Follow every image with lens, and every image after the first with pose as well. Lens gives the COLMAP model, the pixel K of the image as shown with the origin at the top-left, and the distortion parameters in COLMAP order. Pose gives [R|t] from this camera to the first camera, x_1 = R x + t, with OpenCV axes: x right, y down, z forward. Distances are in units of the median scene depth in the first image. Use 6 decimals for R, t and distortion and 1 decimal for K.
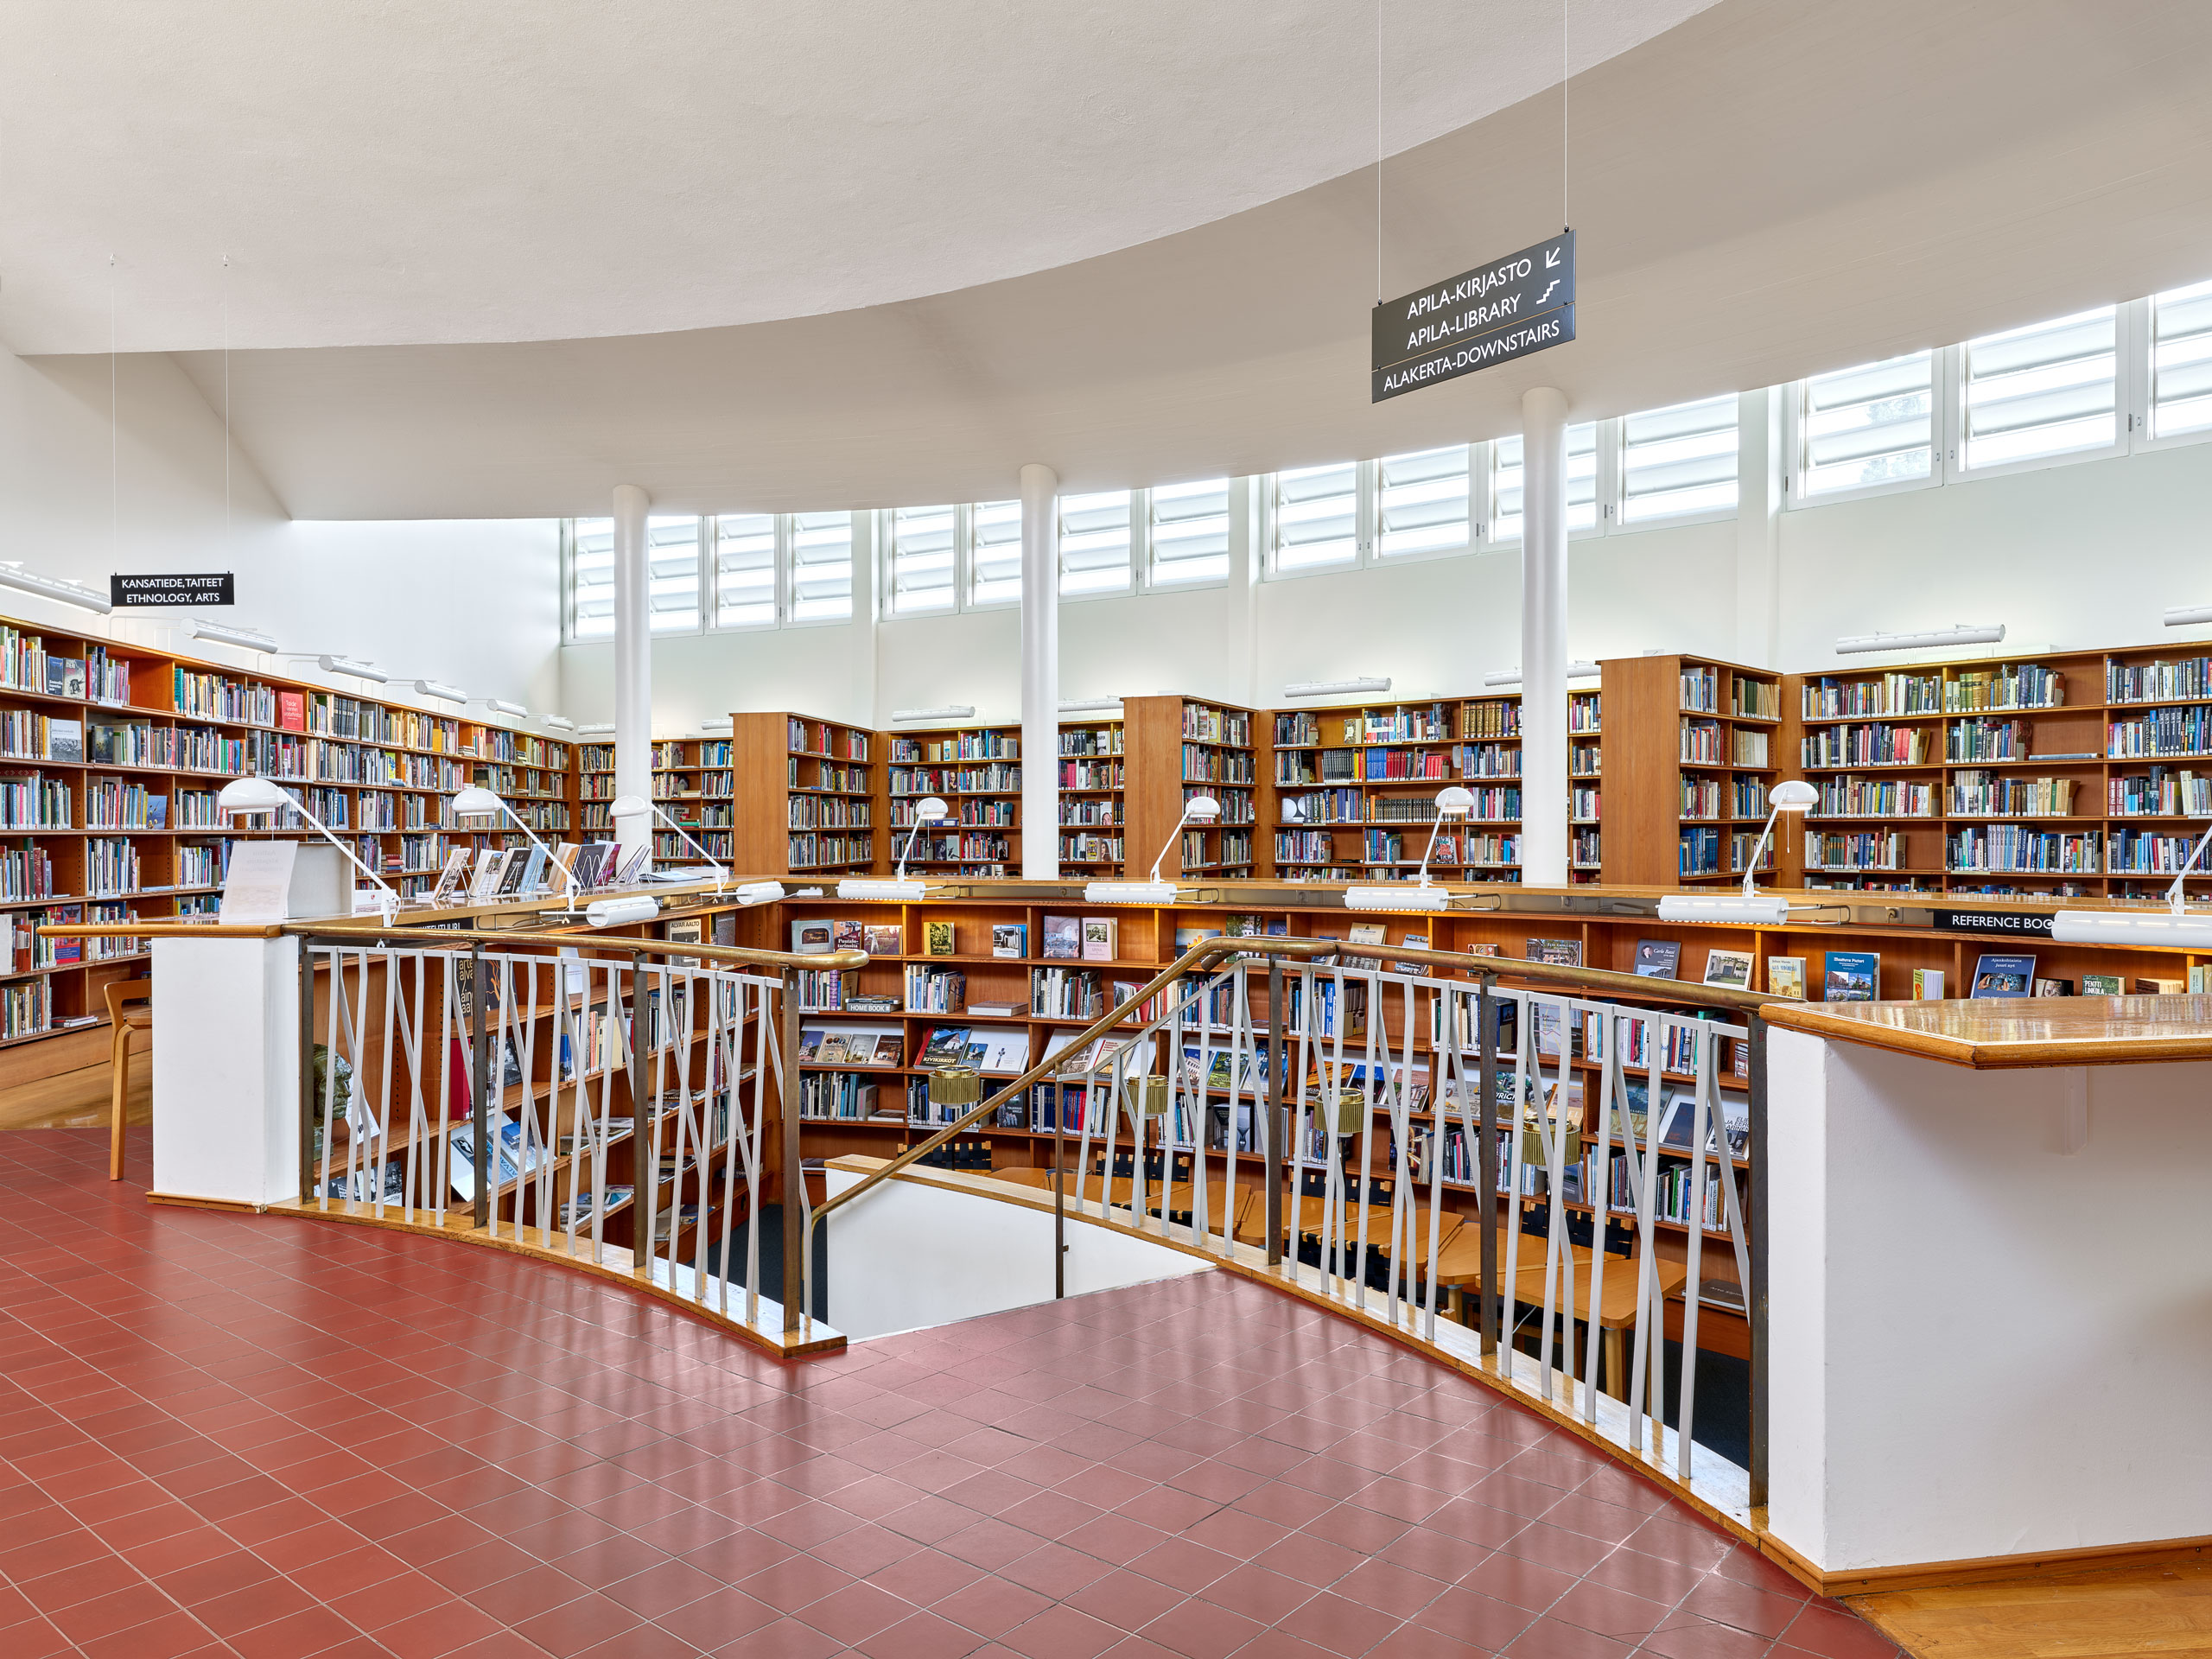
lens RADIAL K [[1568.9, 0, 1207.0], [0, 1568.9, 822.3], [0, 0, 1]] dist [0.011719, 0.000746]
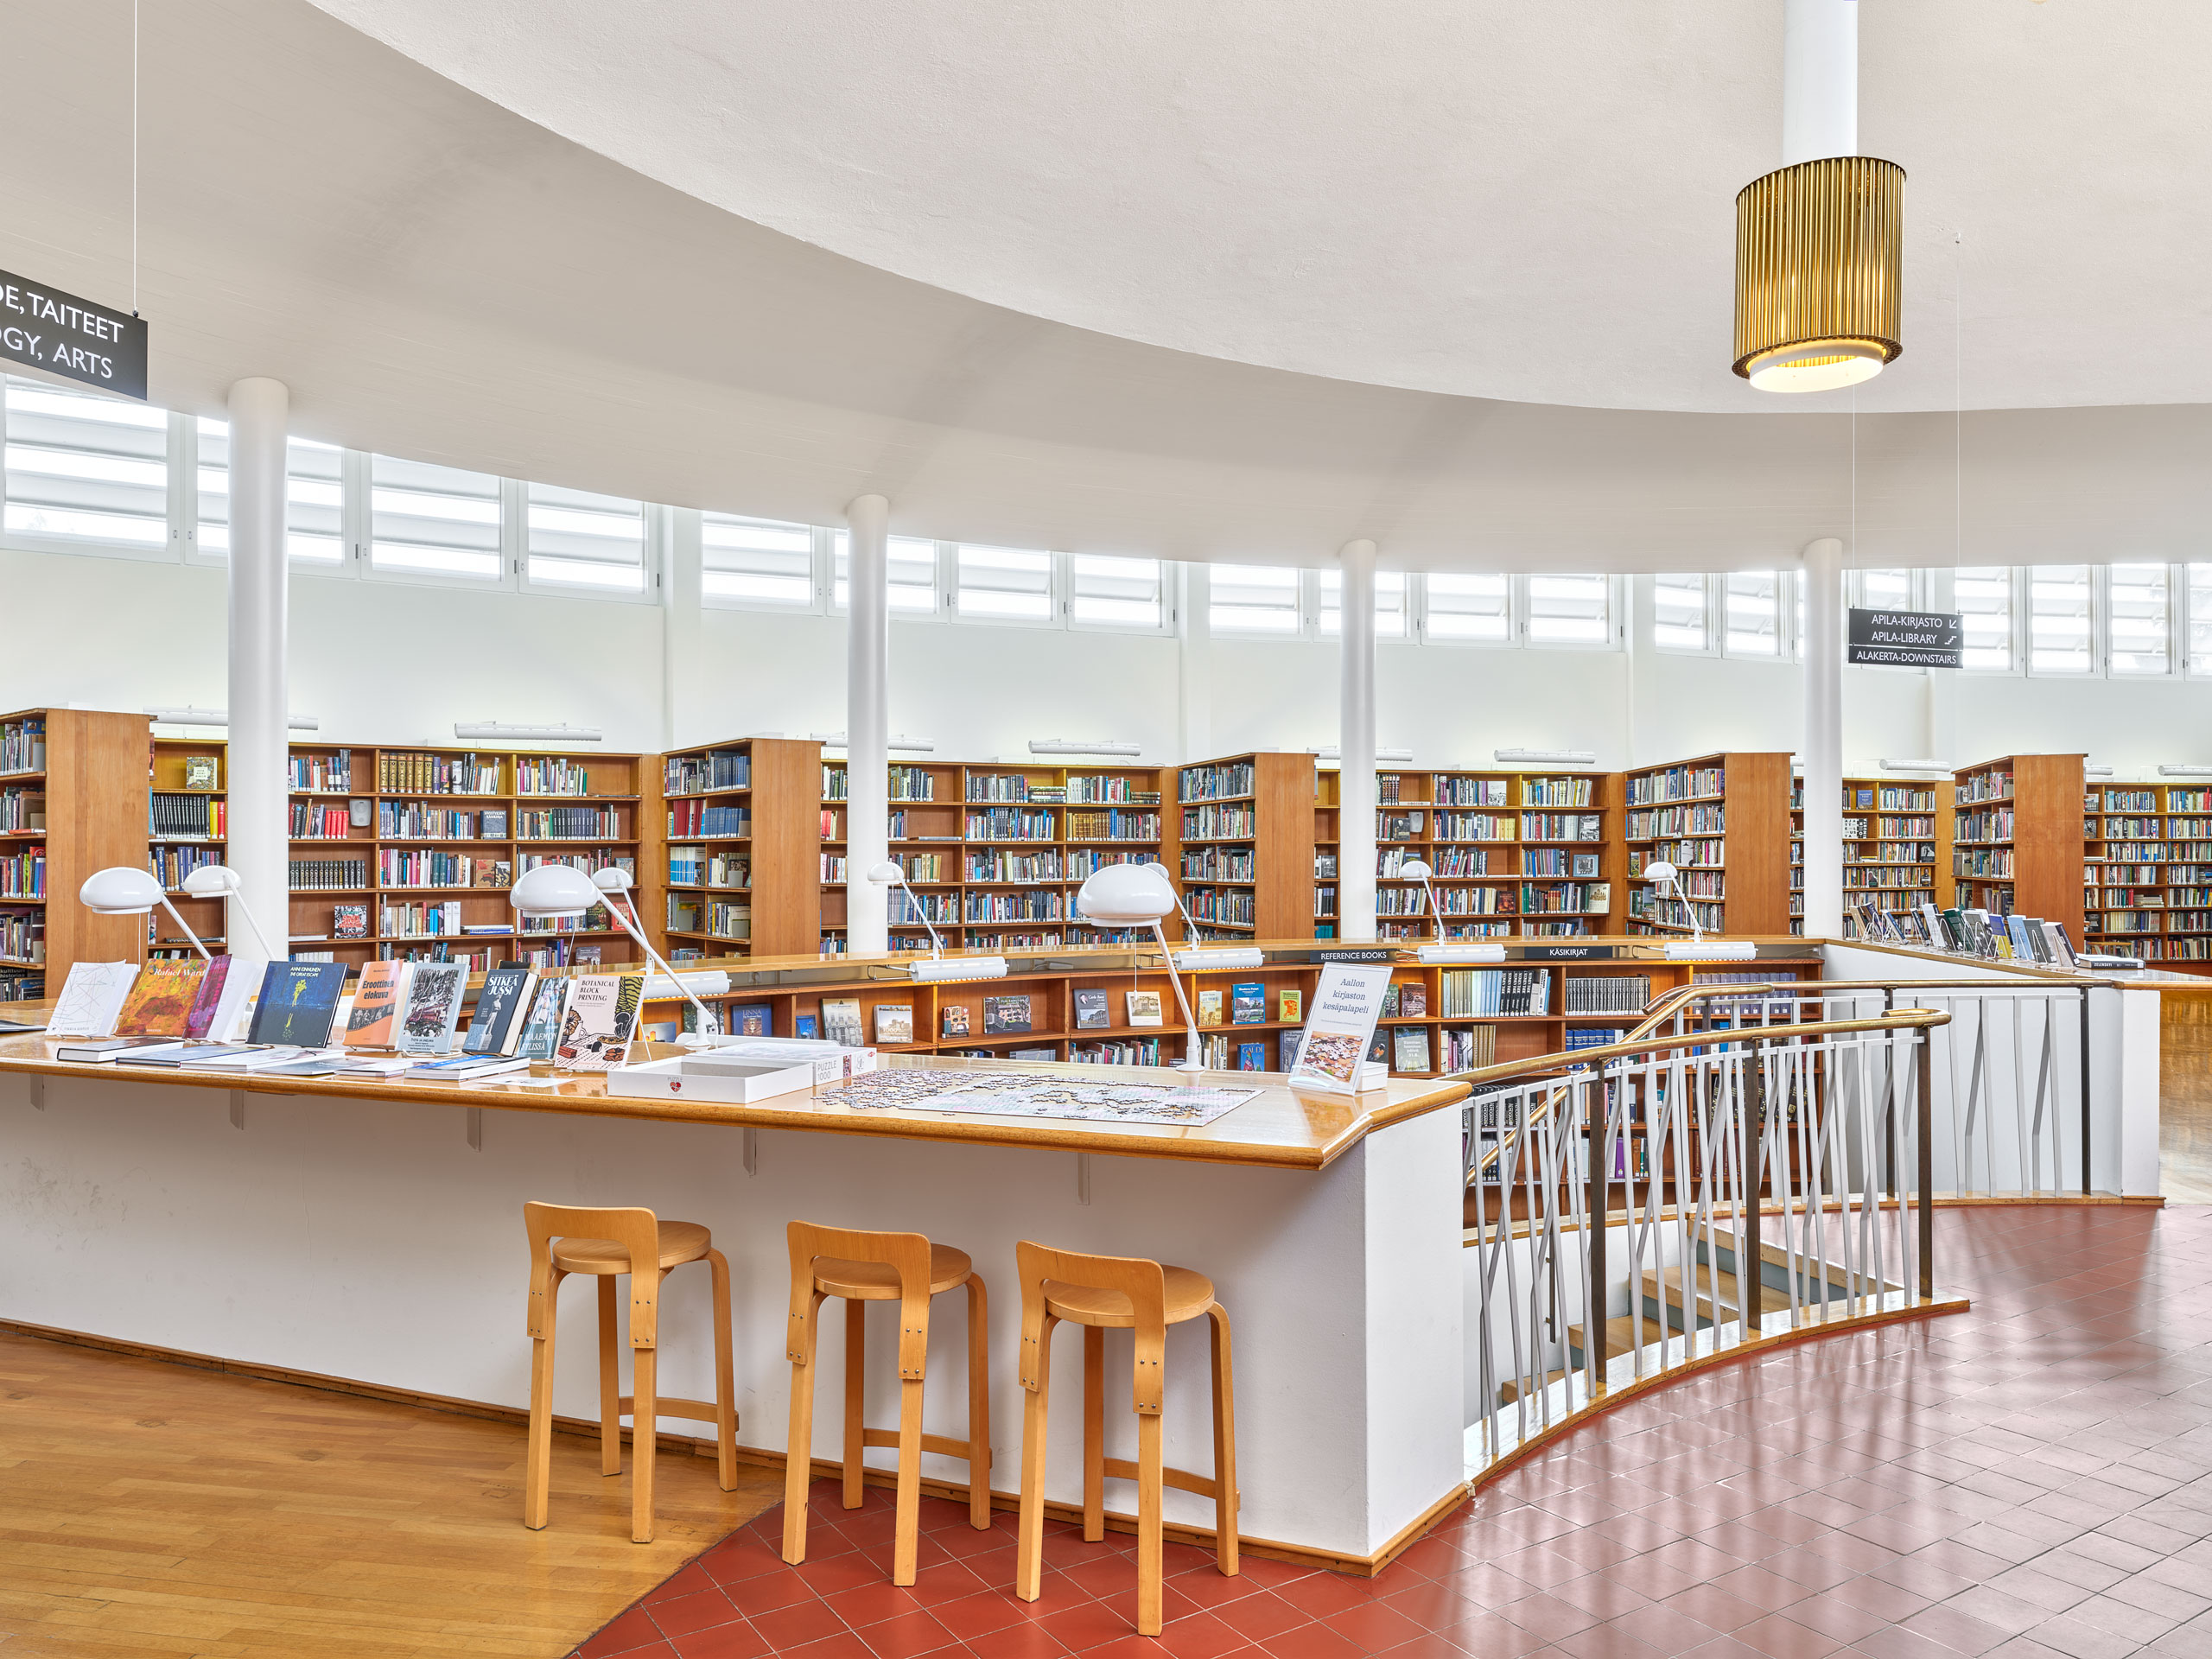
lens RADIAL K [[1552.0, 0, 994.5], [0, 1552.0, 863.9], [0, 0, 1]] dist [0.012297, -0.002504]
pose [[0.330510, 0.003528, 0.943796, -0.690610], [-0.002376, 0.999993, -0.002906, -0.015792], [-0.943800, -0.001283, 0.330516, 0.504560]]
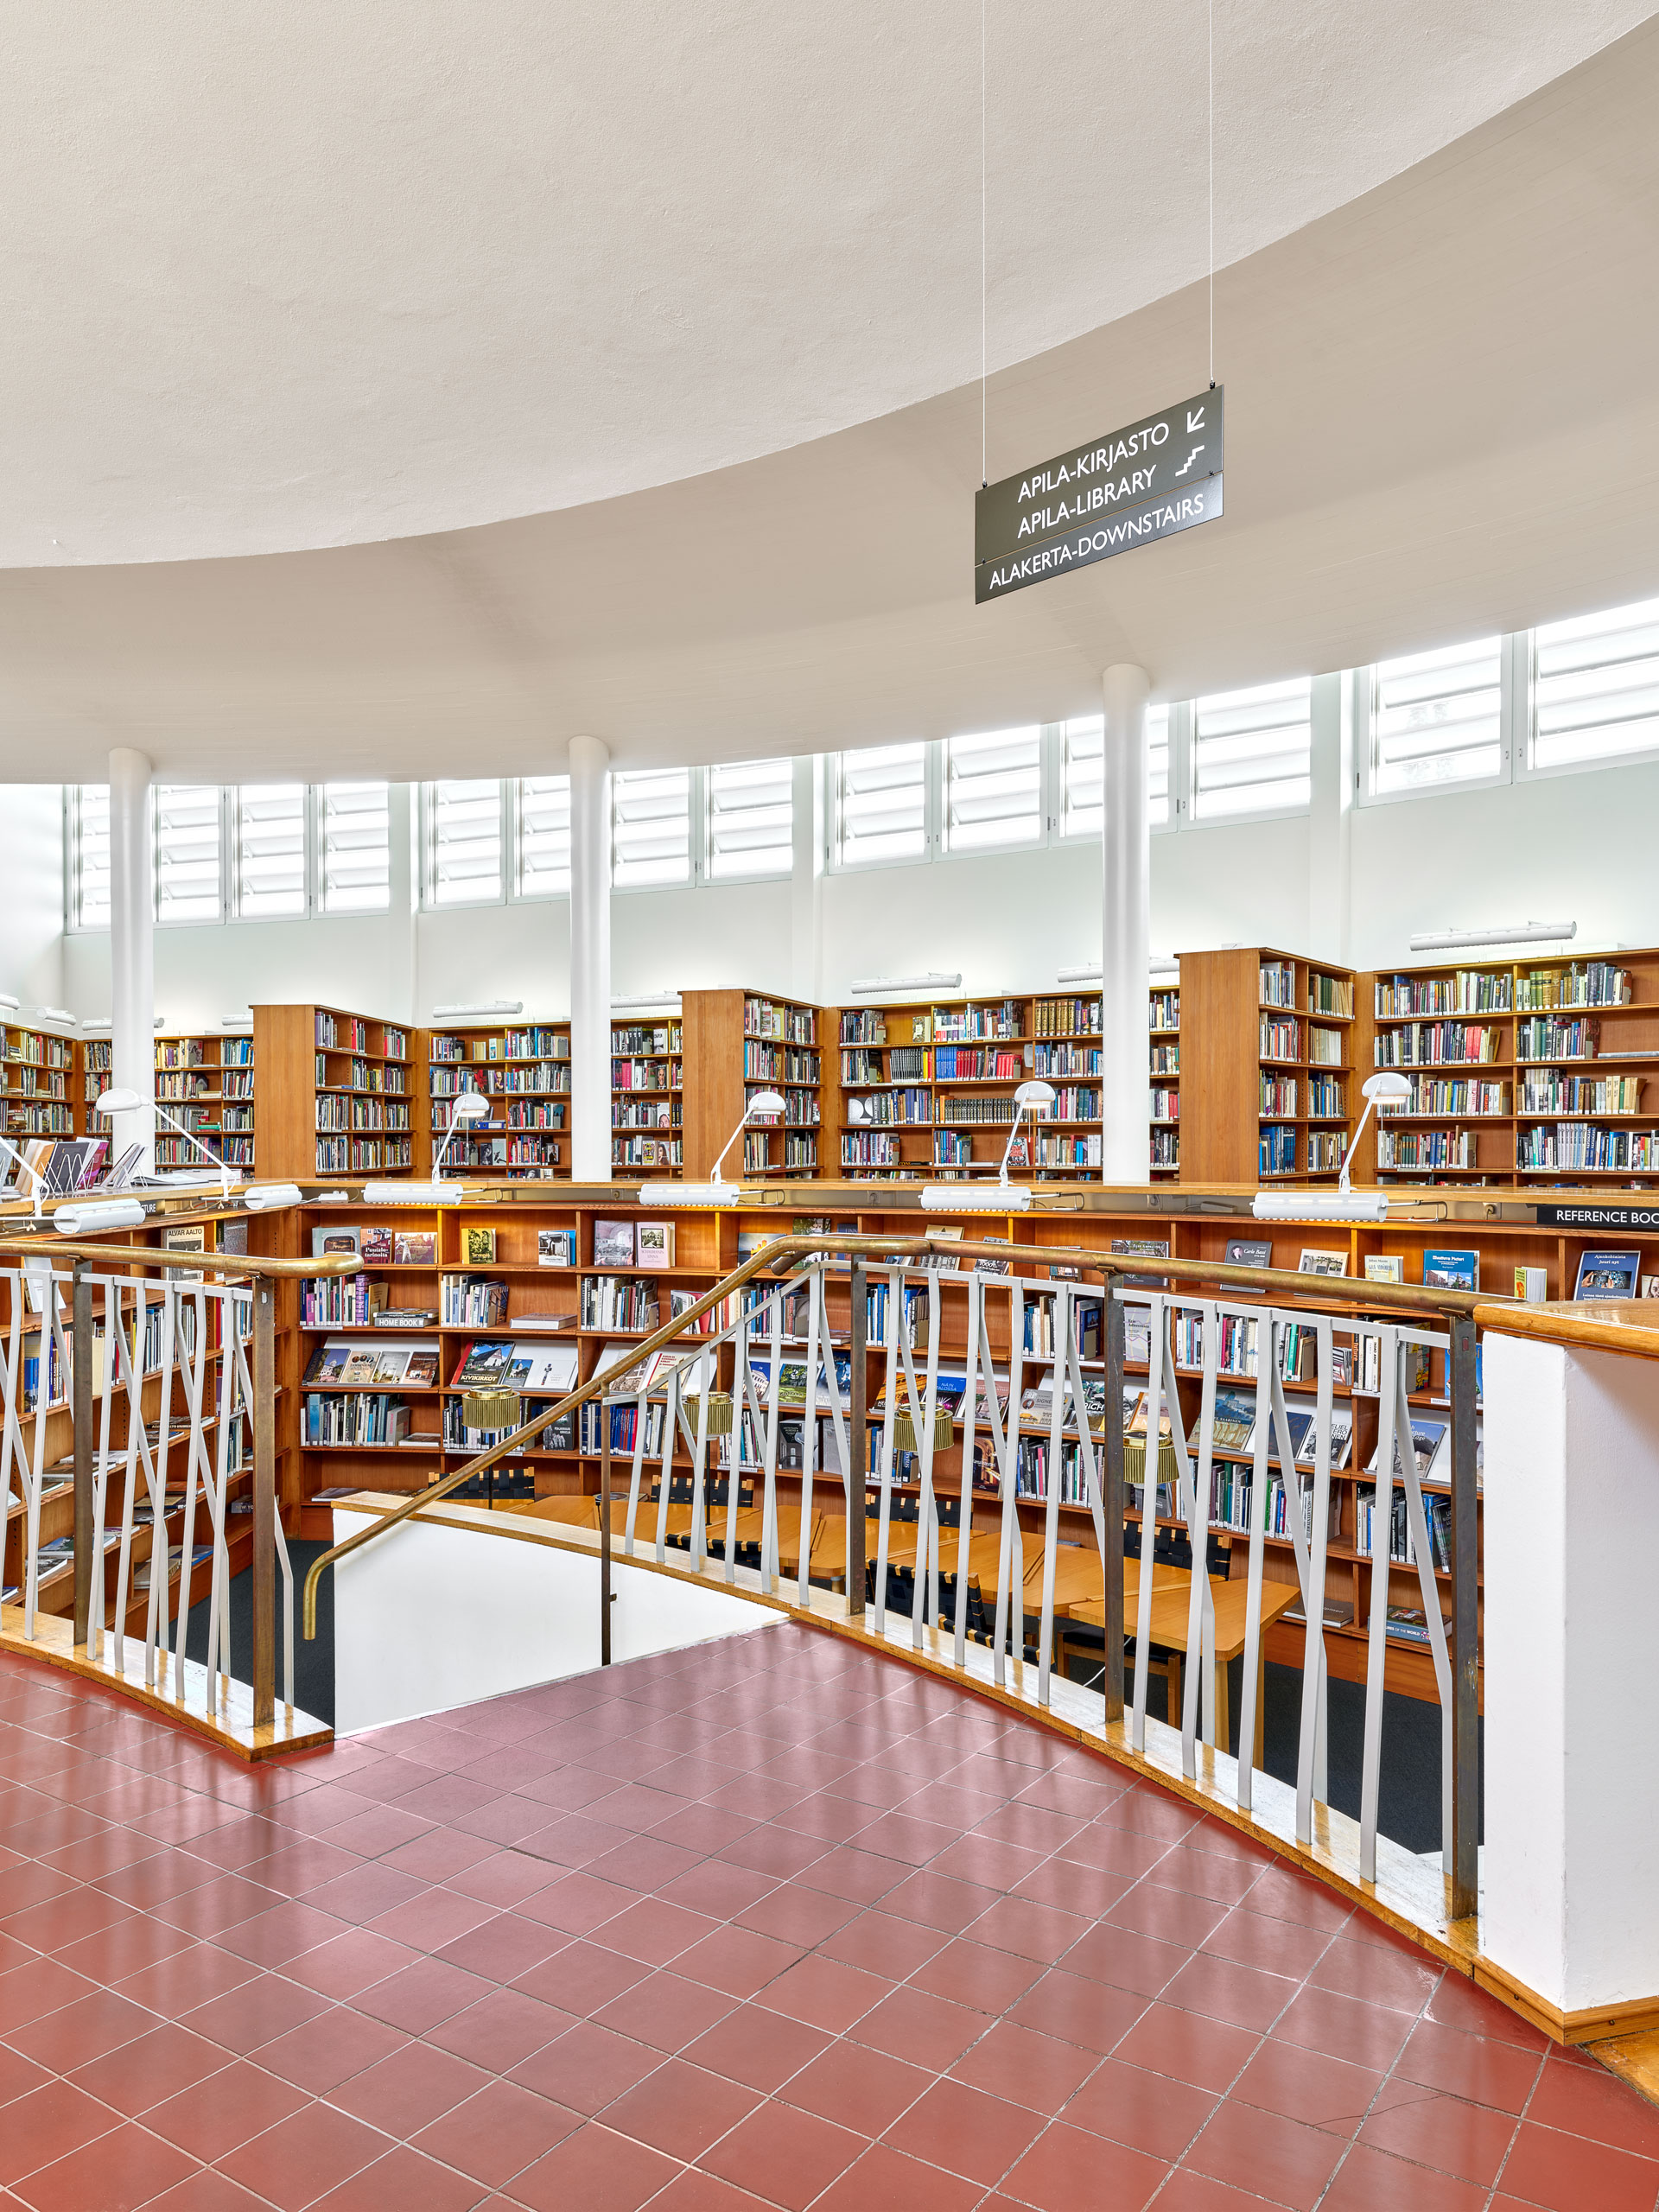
lens RADIAL K [[1552.0, 0, 937.3], [0, 1552.0, 1135.4], [0, 0, 1]] dist [0.012297, -0.002504]
pose [[0.994015, -0.000906, 0.109239, -0.002798], [0.000665, 0.999997, 0.002239, 0.007094], [-0.109241, -0.002153, 0.994013, 0.063562]]
